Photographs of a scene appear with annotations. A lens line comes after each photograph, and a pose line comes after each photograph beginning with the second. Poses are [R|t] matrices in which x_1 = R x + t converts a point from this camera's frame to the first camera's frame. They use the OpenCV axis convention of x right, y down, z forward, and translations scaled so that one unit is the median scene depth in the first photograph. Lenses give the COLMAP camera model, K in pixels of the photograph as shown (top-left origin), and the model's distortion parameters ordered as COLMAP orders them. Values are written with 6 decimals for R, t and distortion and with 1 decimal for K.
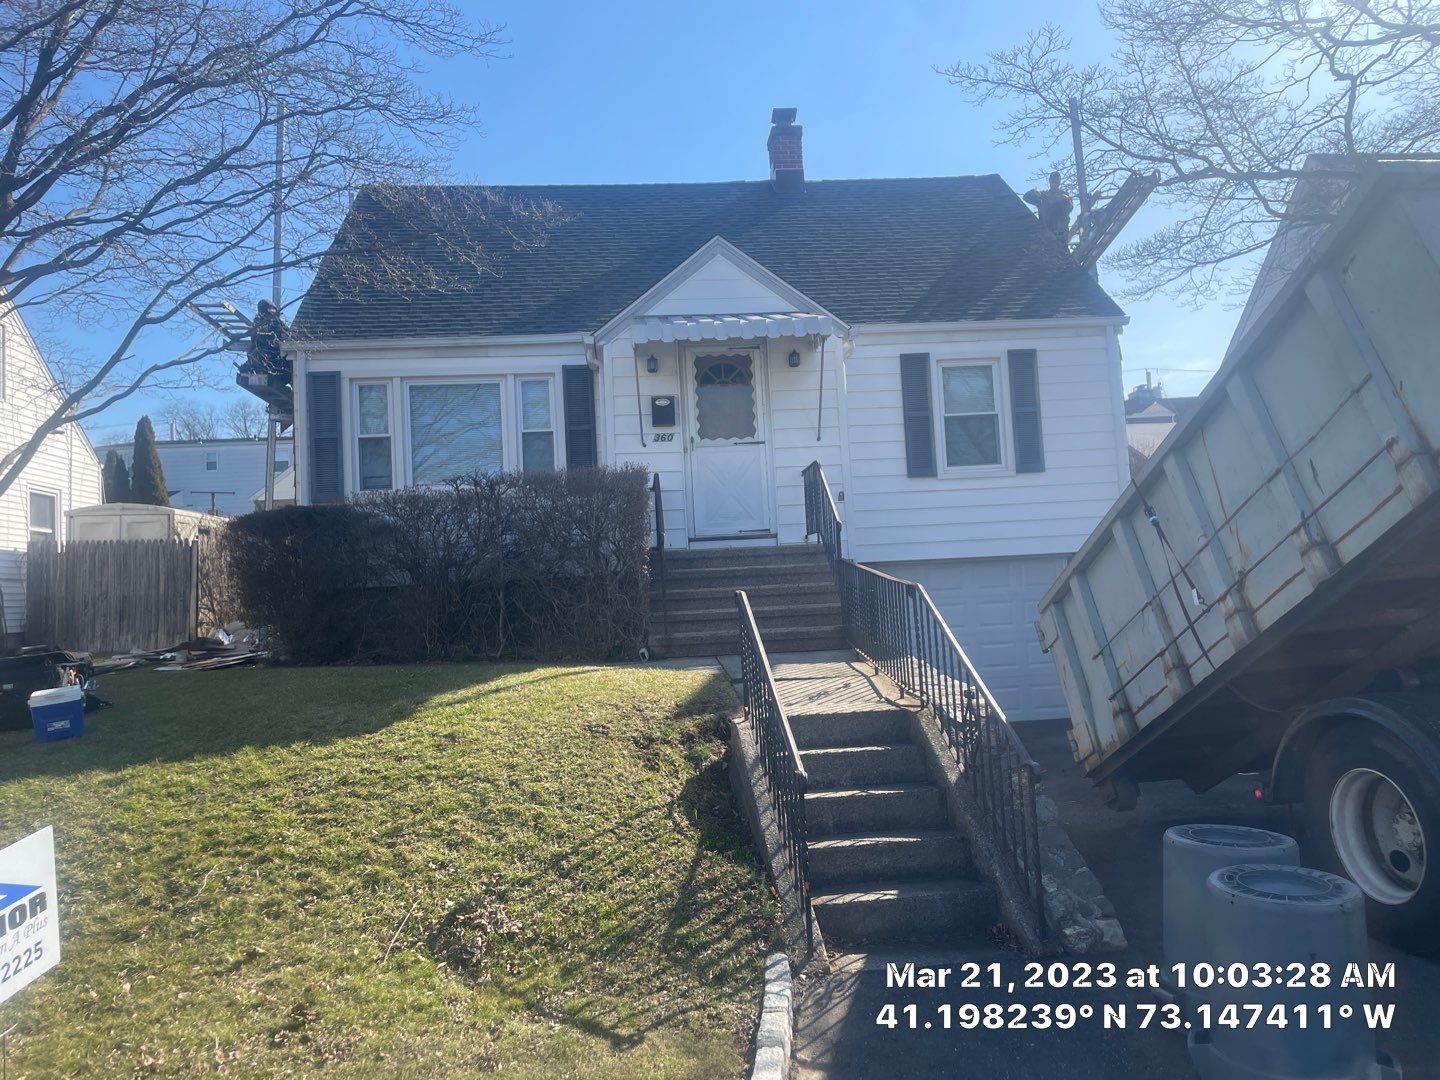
lens RADIAL K [[1106.3, 0, 722.0], [0, 1106.3, 530.0], [0, 0, 1]] dist [0.075431, -0.099148]
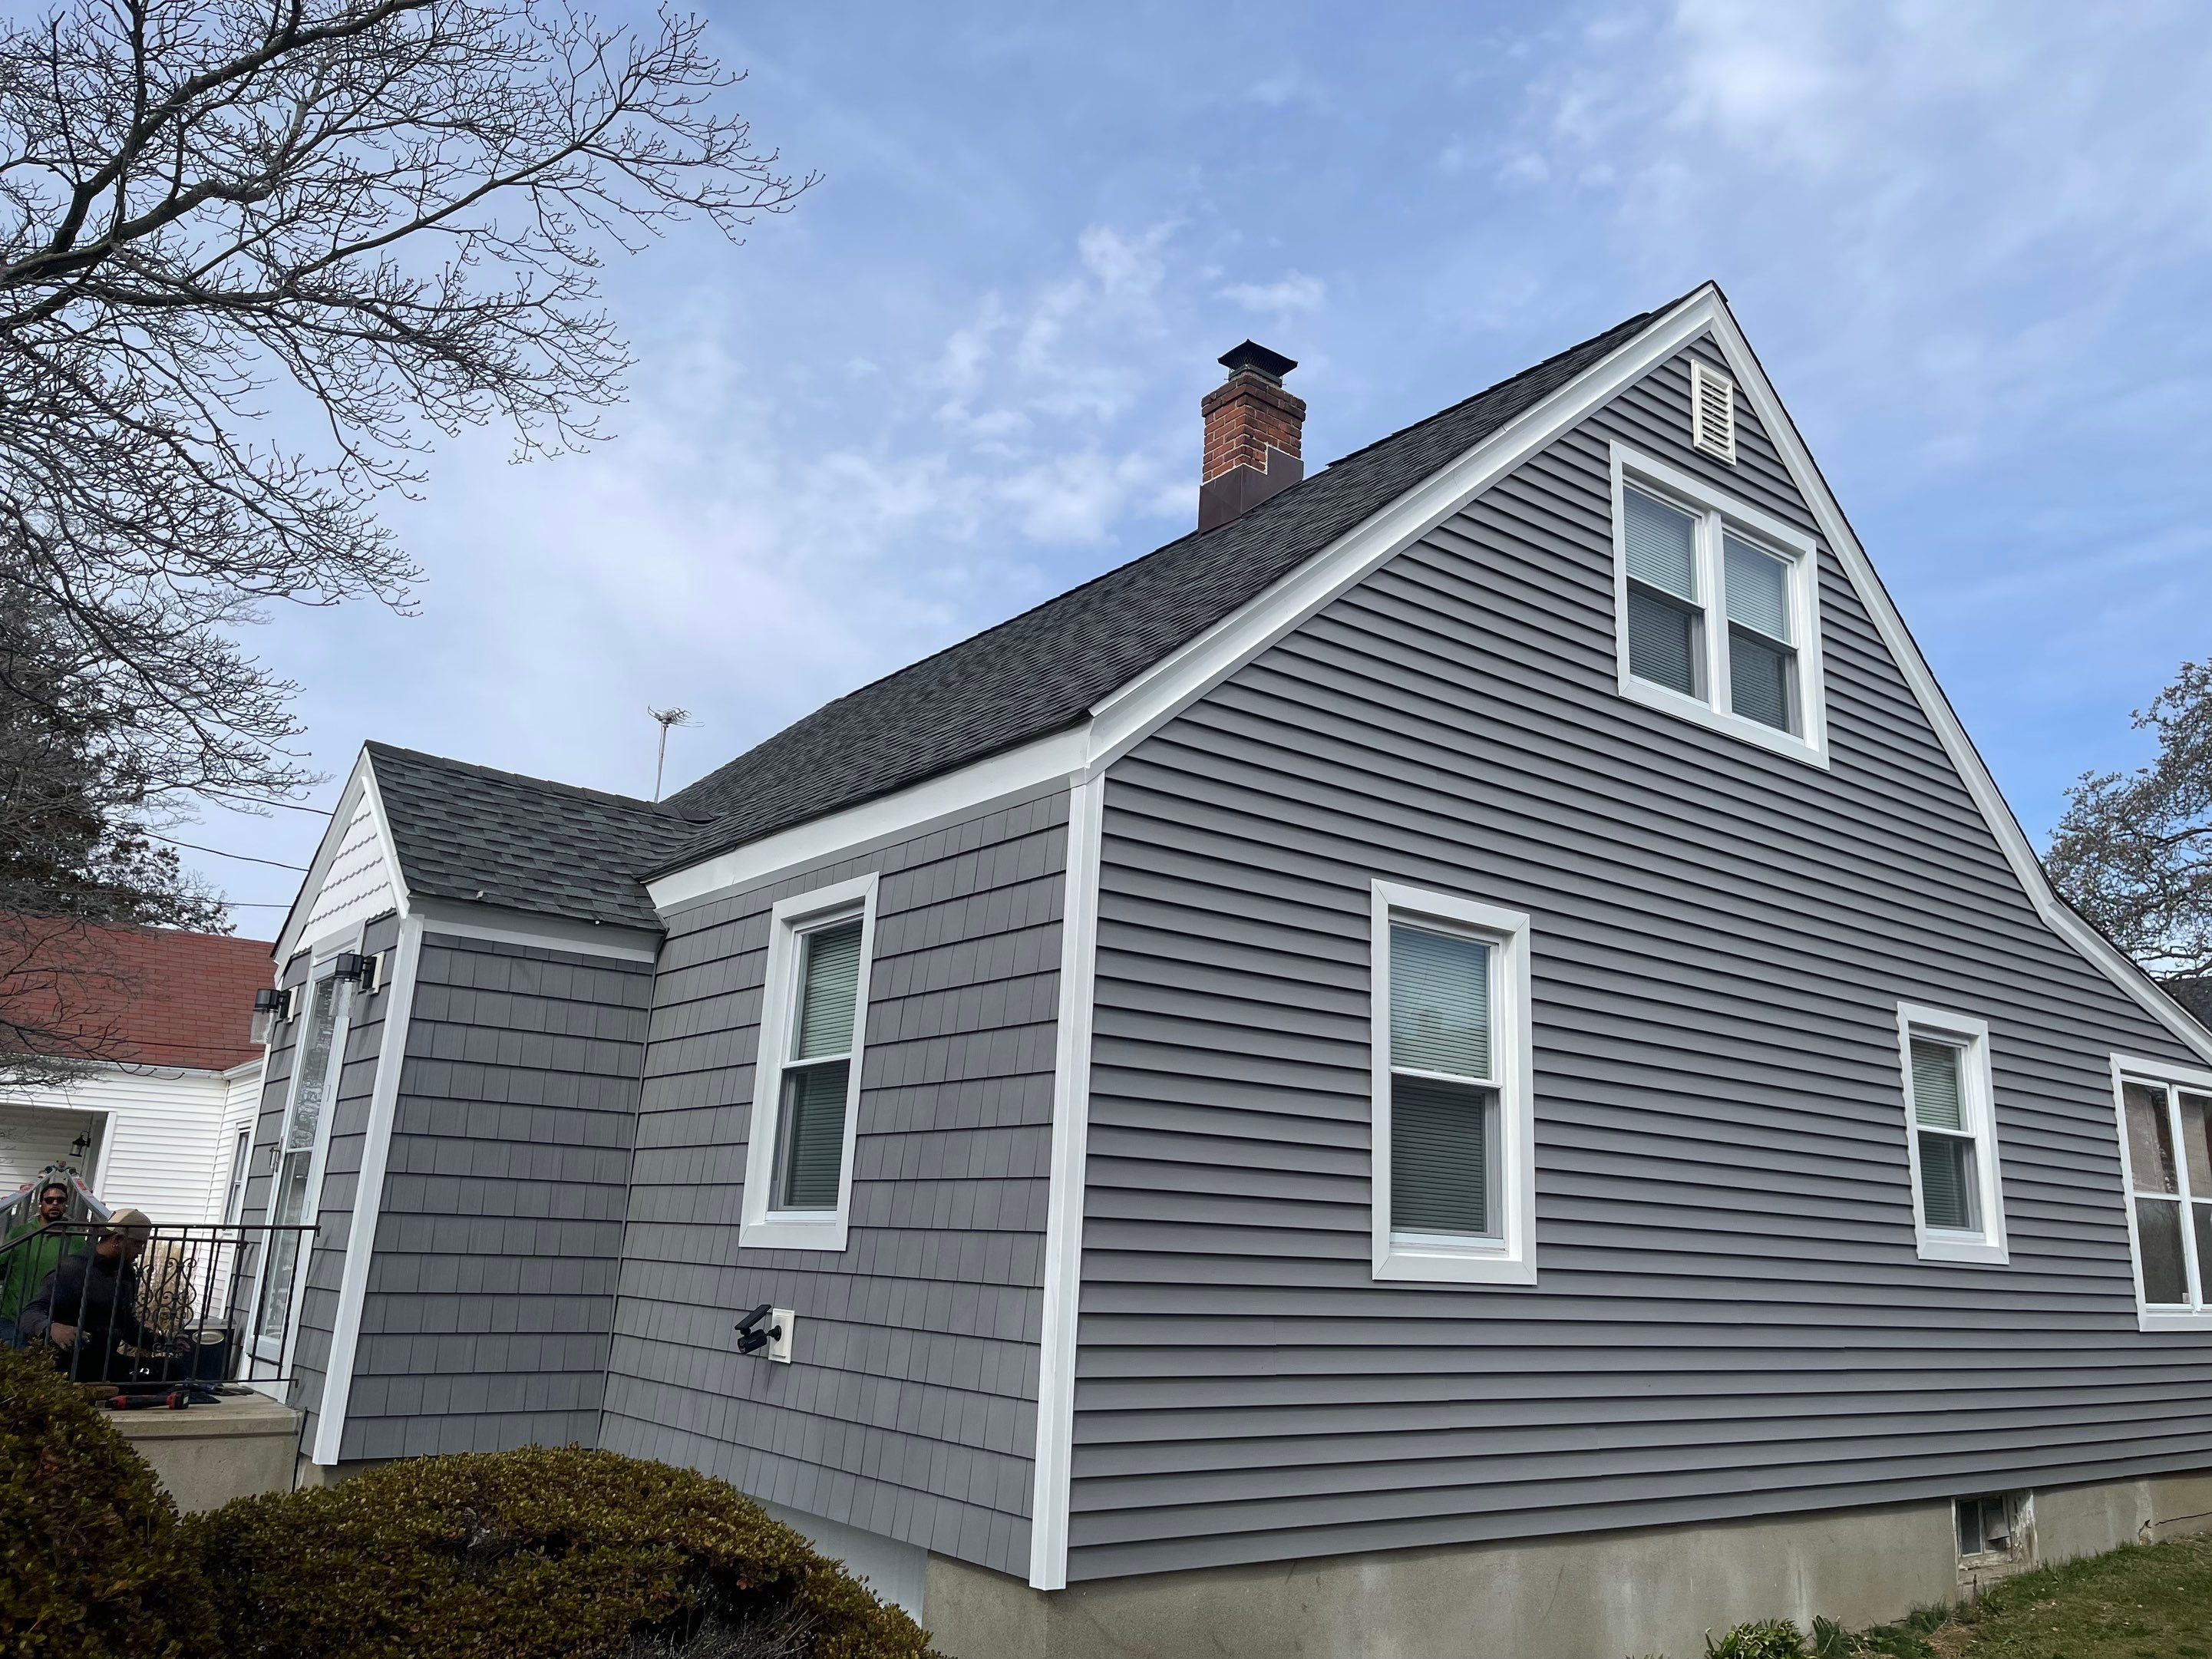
lens RADIAL K [[1678.2, 0, 1157.8], [0, 1678.2, 791.1], [0, 0, 1]] dist [0.077154, -0.105140]
pose [[0.546340, -0.147664, -0.824444, 1.105595], [-0.008742, 0.983277, -0.181905, -0.136146], [0.837518, 0.106589, 0.535913, 1.172110]]
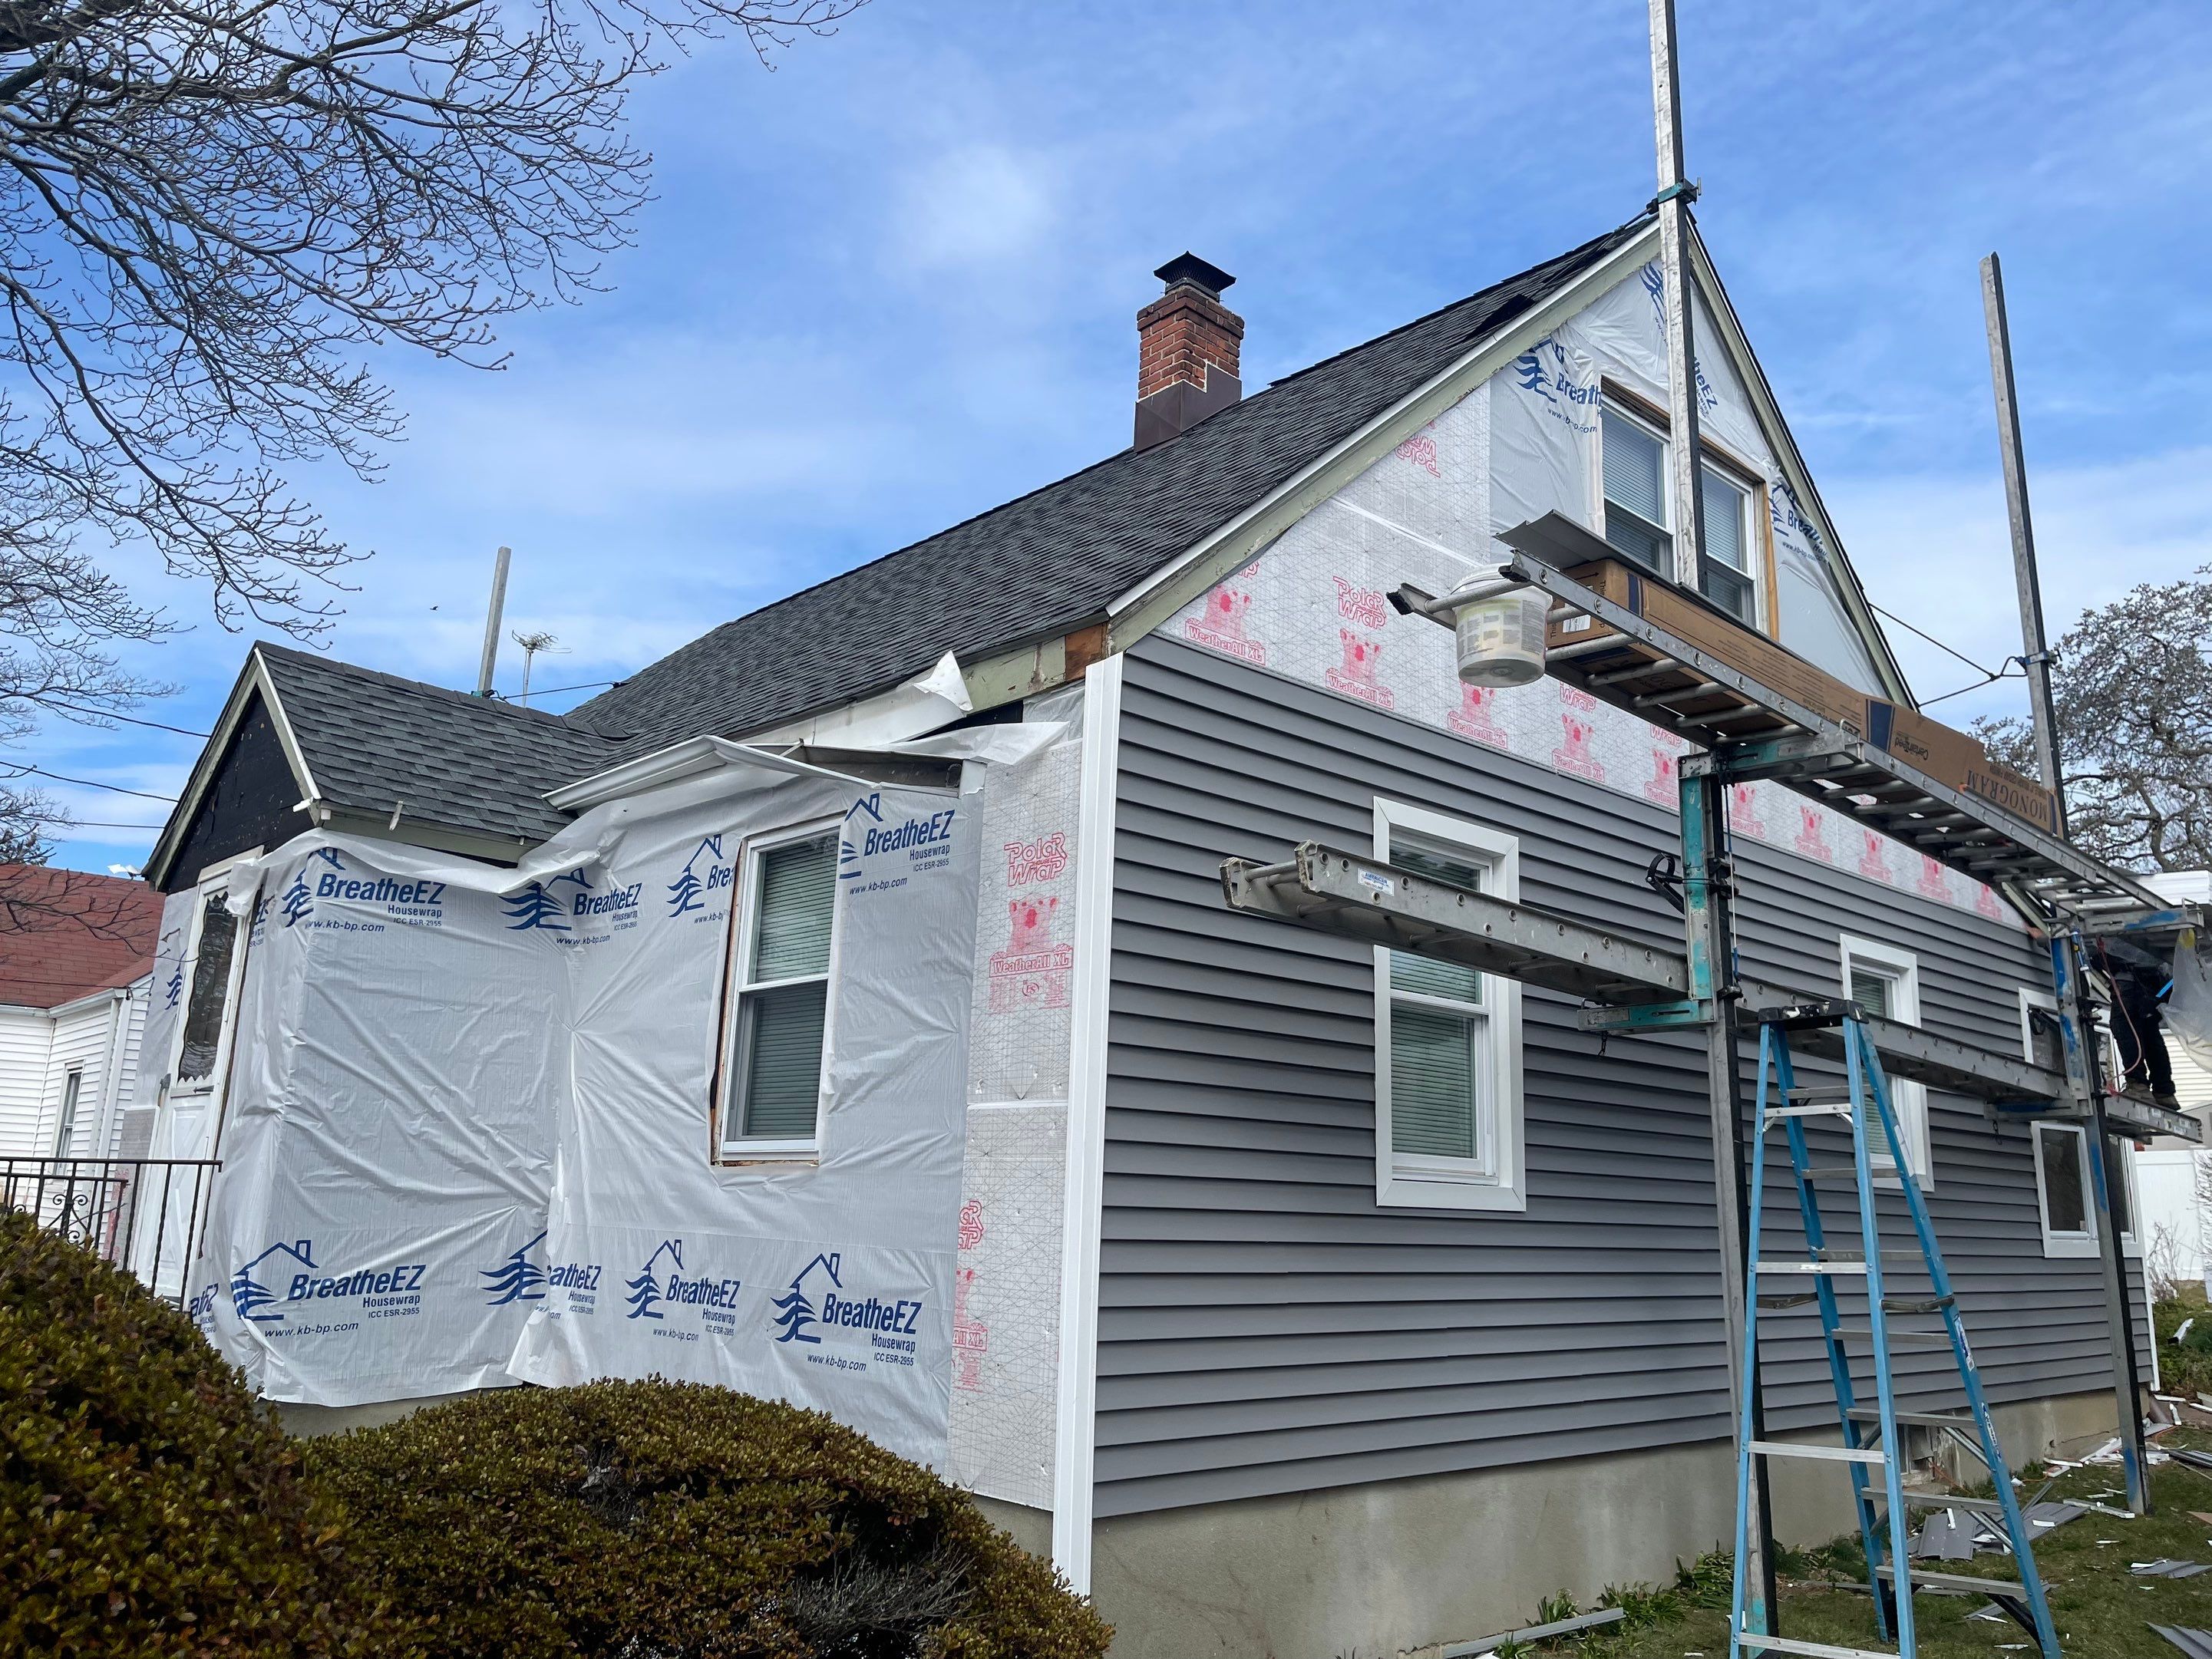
lens RADIAL K [[1664.3, 0, 1105.0], [0, 1664.3, 803.4], [0, 0, 1]] dist [0.064940, -0.081049]
pose [[0.618115, -0.114195, -0.777749, 1.020858], [-0.008534, 0.988359, -0.151901, -0.121997], [0.786041, 0.100529, 0.609945, 1.129724]]
